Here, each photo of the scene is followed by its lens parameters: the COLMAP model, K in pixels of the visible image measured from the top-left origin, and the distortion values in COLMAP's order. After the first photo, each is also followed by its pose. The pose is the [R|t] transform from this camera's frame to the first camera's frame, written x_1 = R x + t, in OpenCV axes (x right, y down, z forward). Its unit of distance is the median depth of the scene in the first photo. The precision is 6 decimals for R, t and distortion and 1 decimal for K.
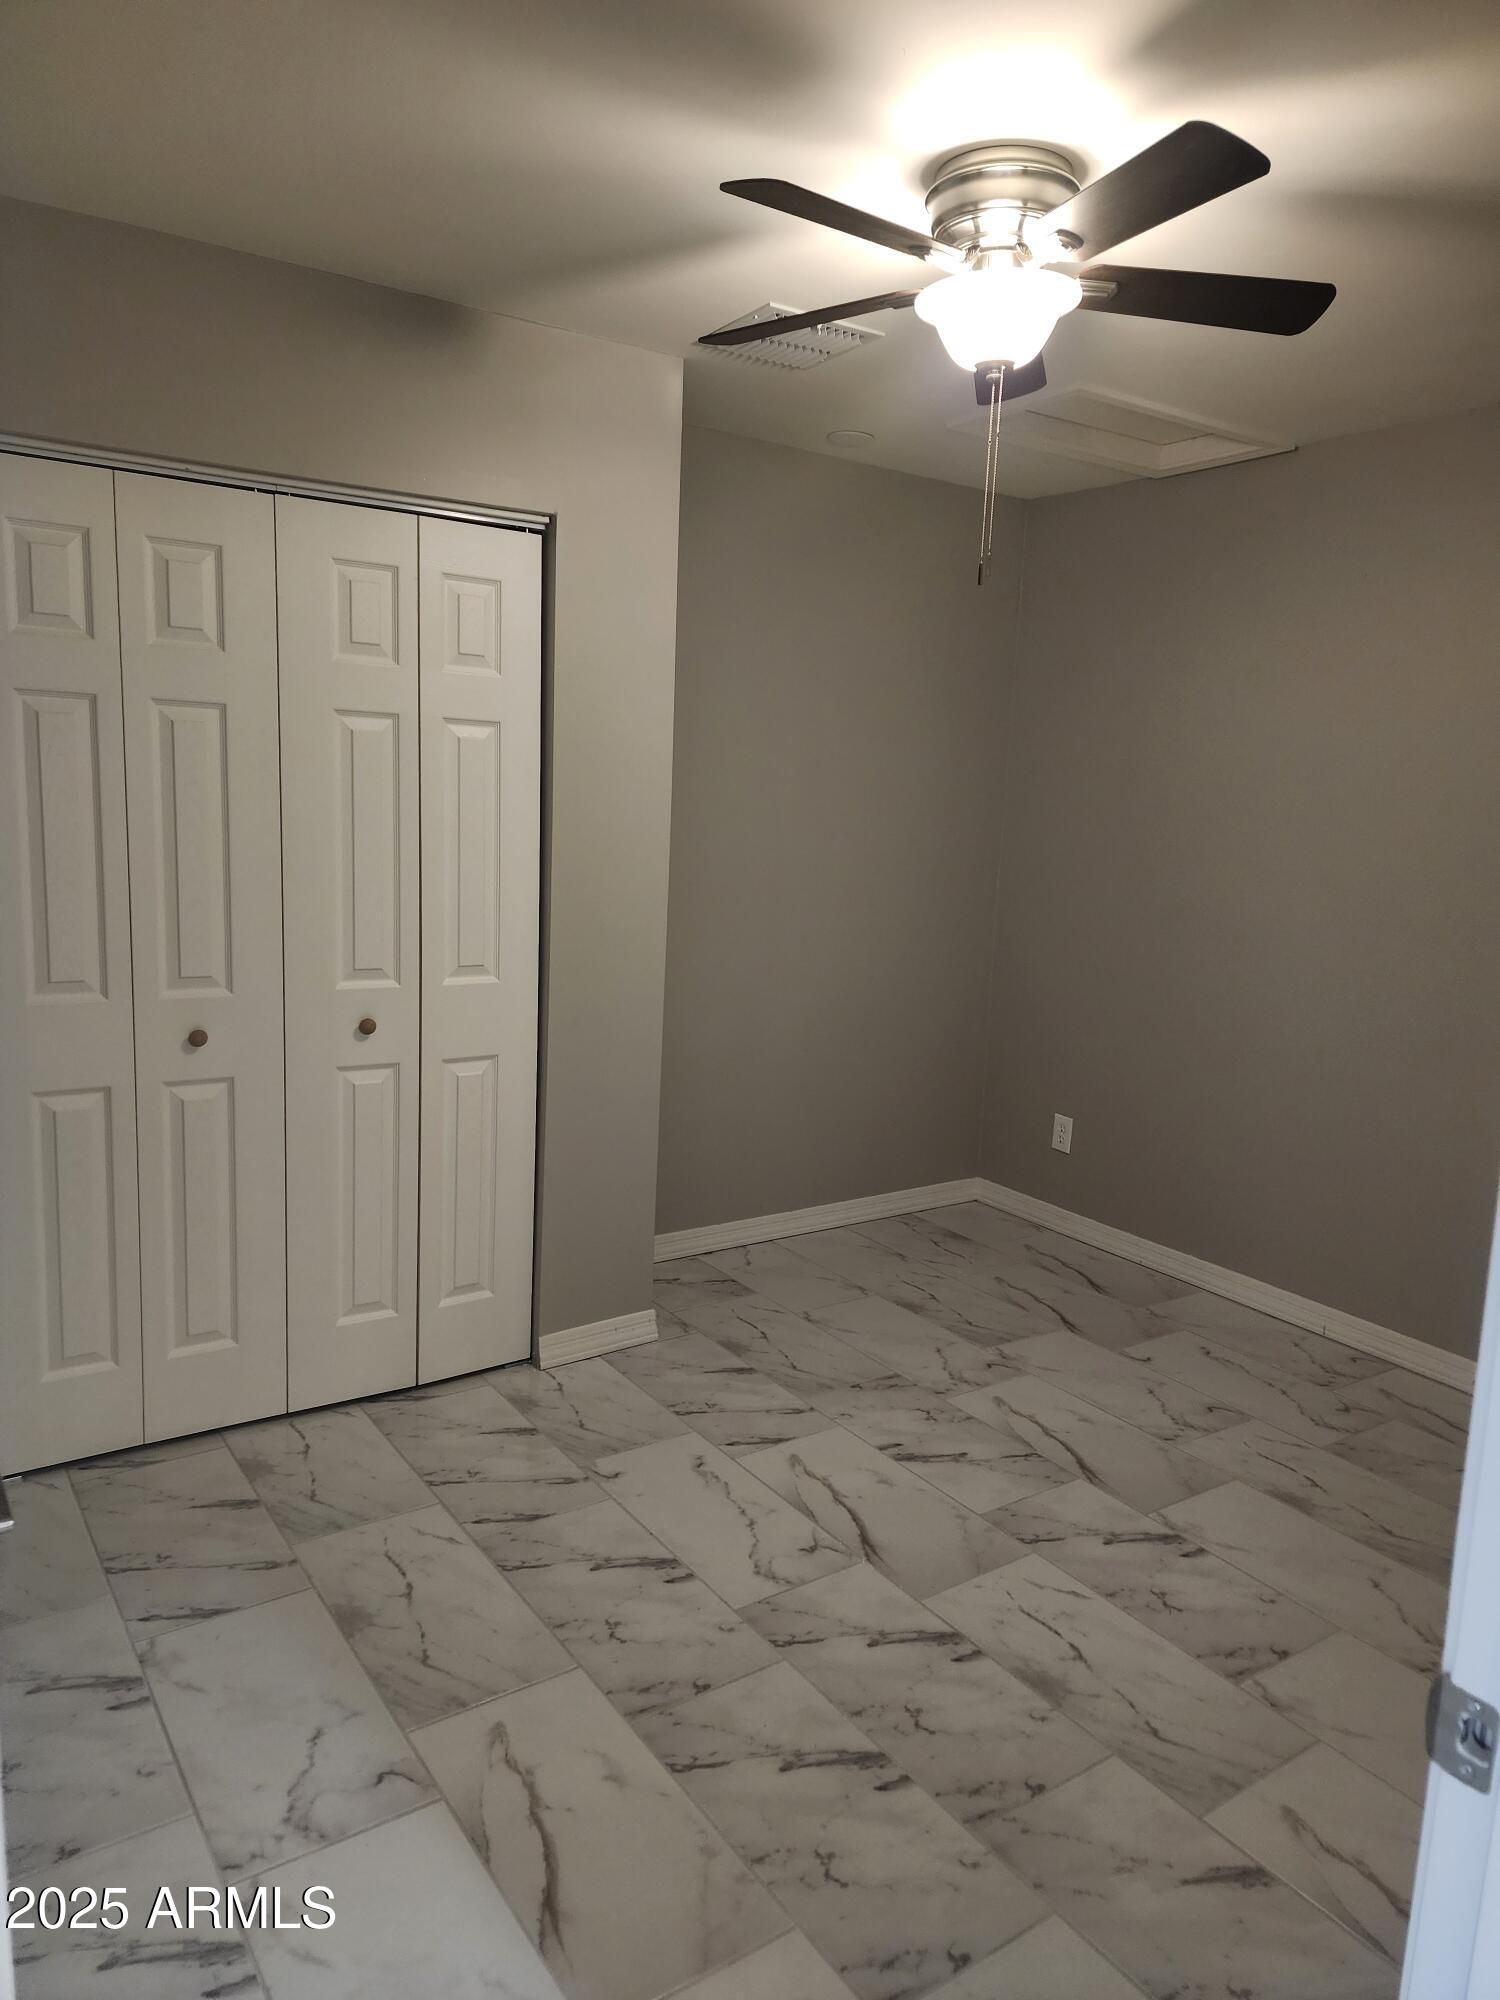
lens RADIAL K [[1348.7, 0, 737.2], [0, 1348.7, 995.4], [0, 0, 1]] dist [0.027186, -0.030117]
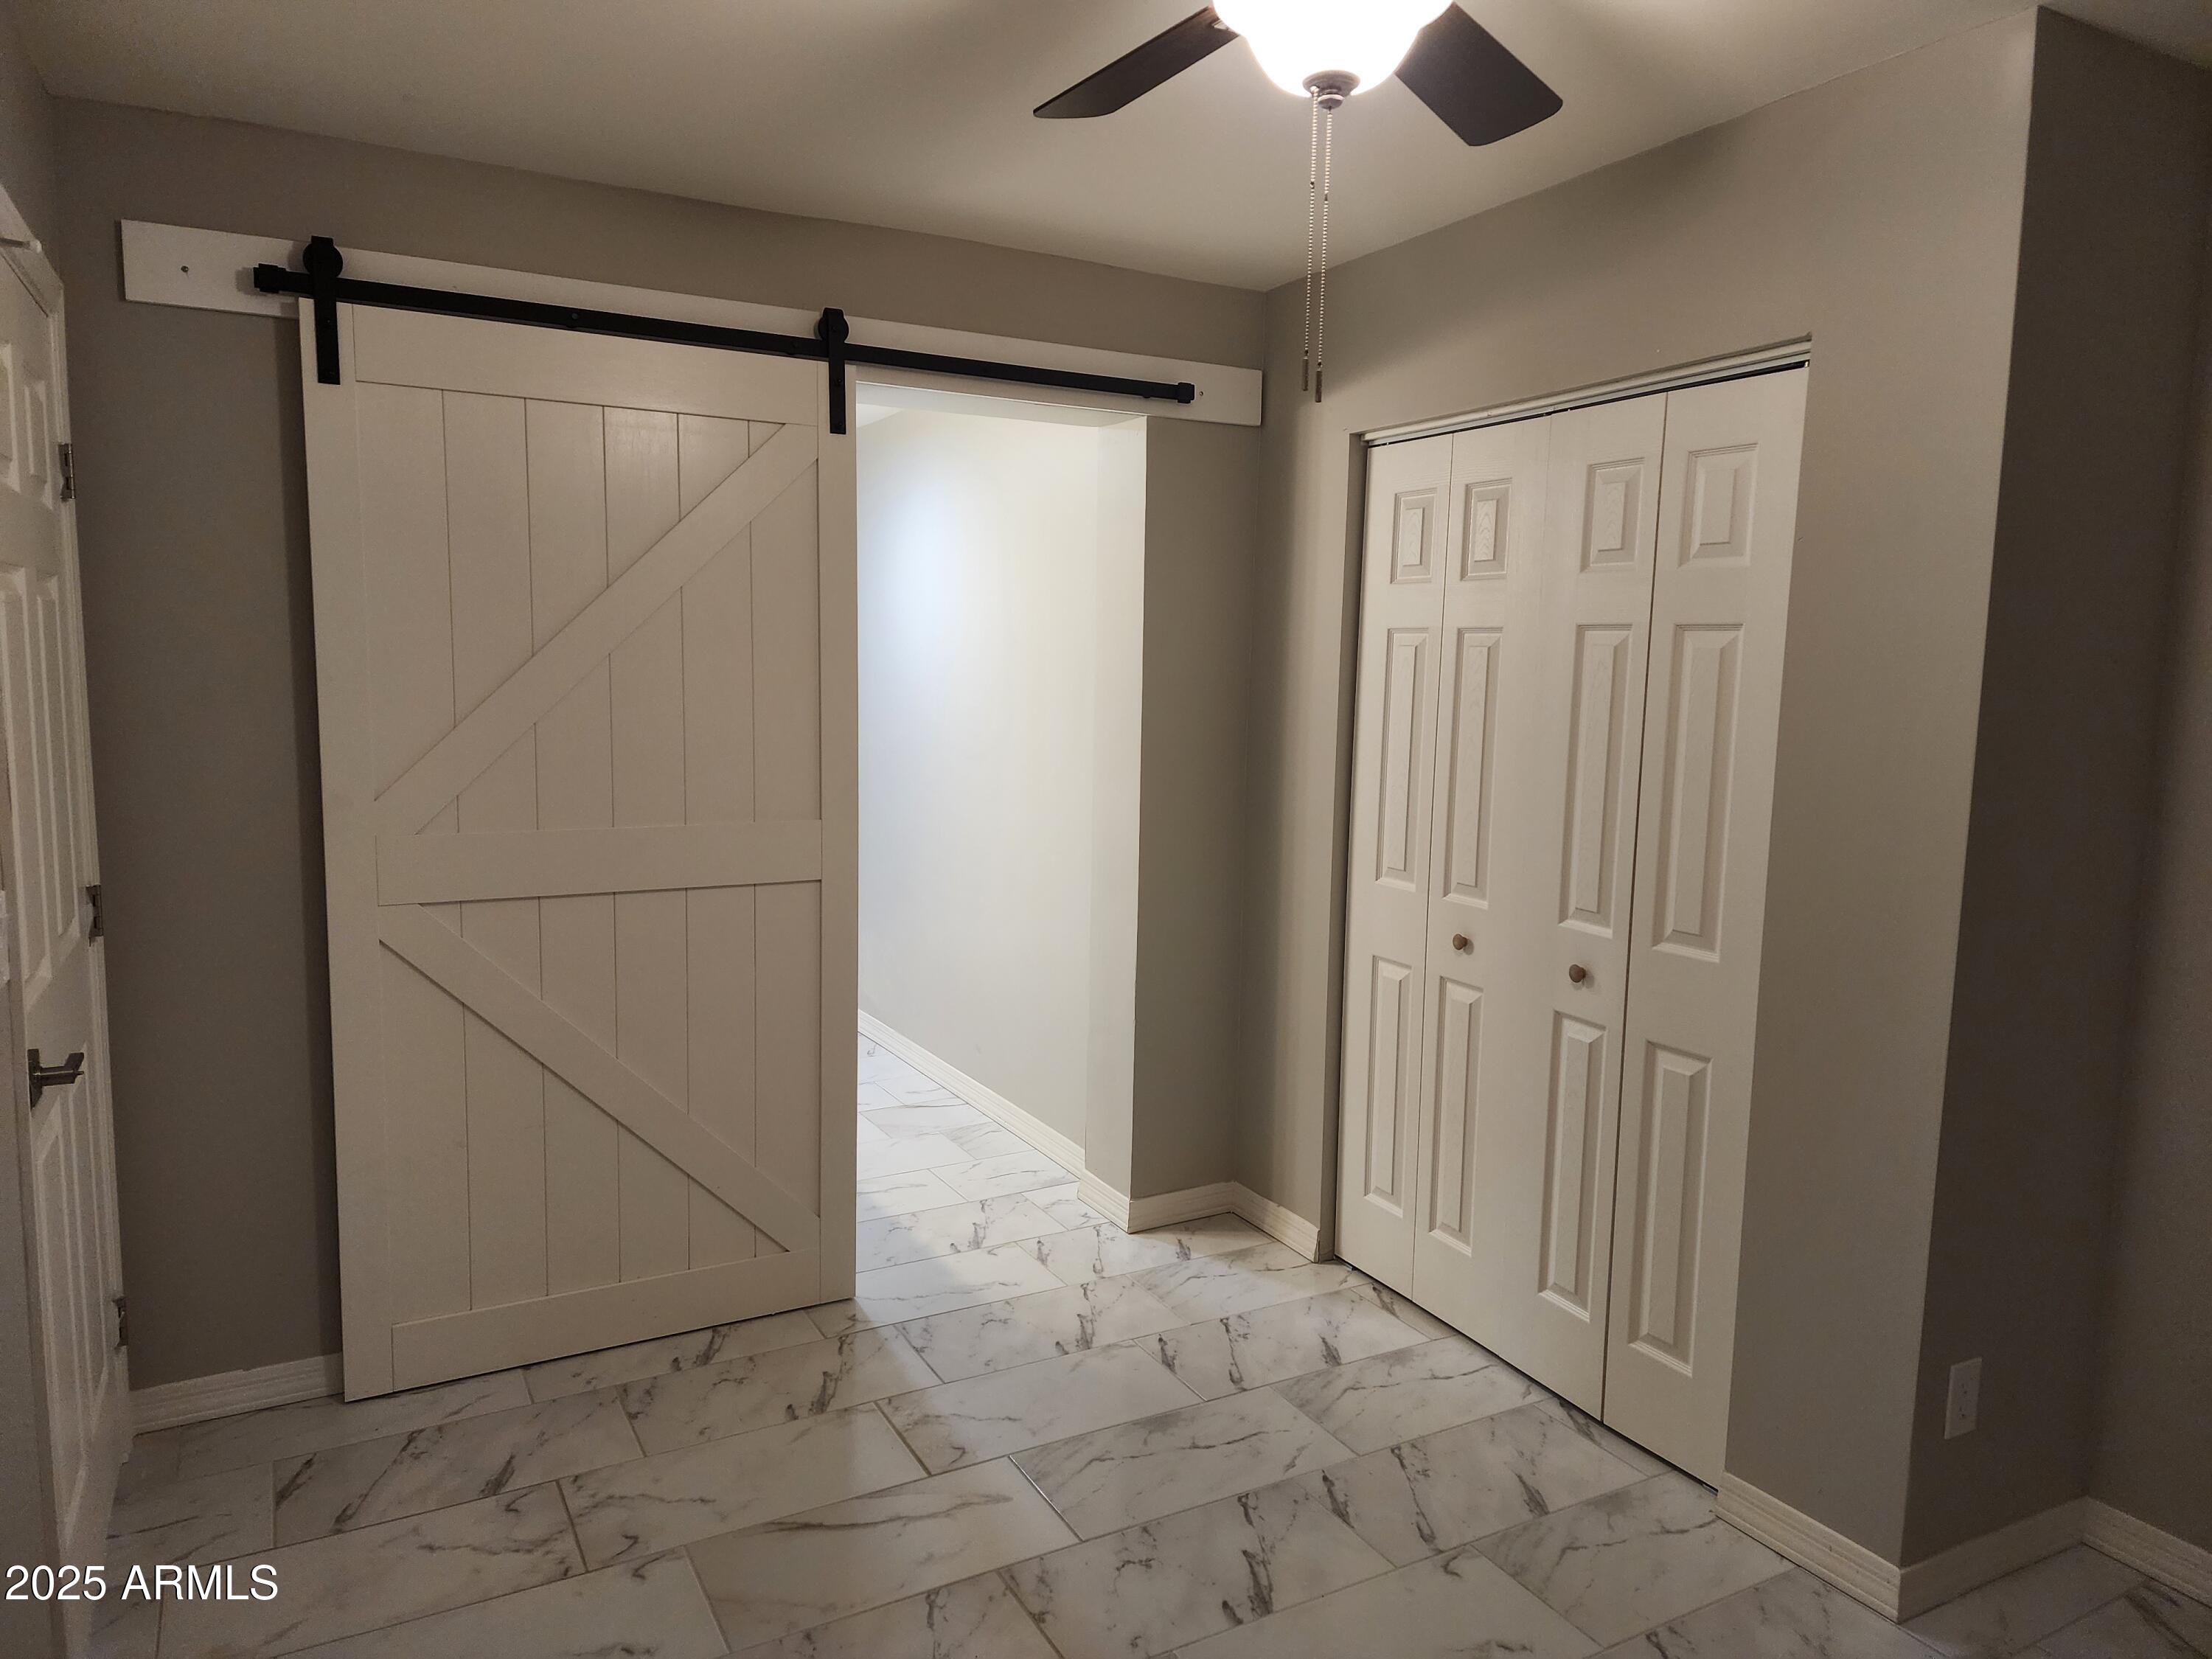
lens RADIAL K [[1491.6, 0, 1106.2], [0, 1491.6, 836.5], [0, 0, 1]] dist [0.027186, -0.030117]
pose [[-0.120048, 0.073124, -0.990071, 0.841235], [-0.174656, 0.980173, 0.093571, -0.117551], [0.977284, 0.184155, -0.104896, 0.910174]]
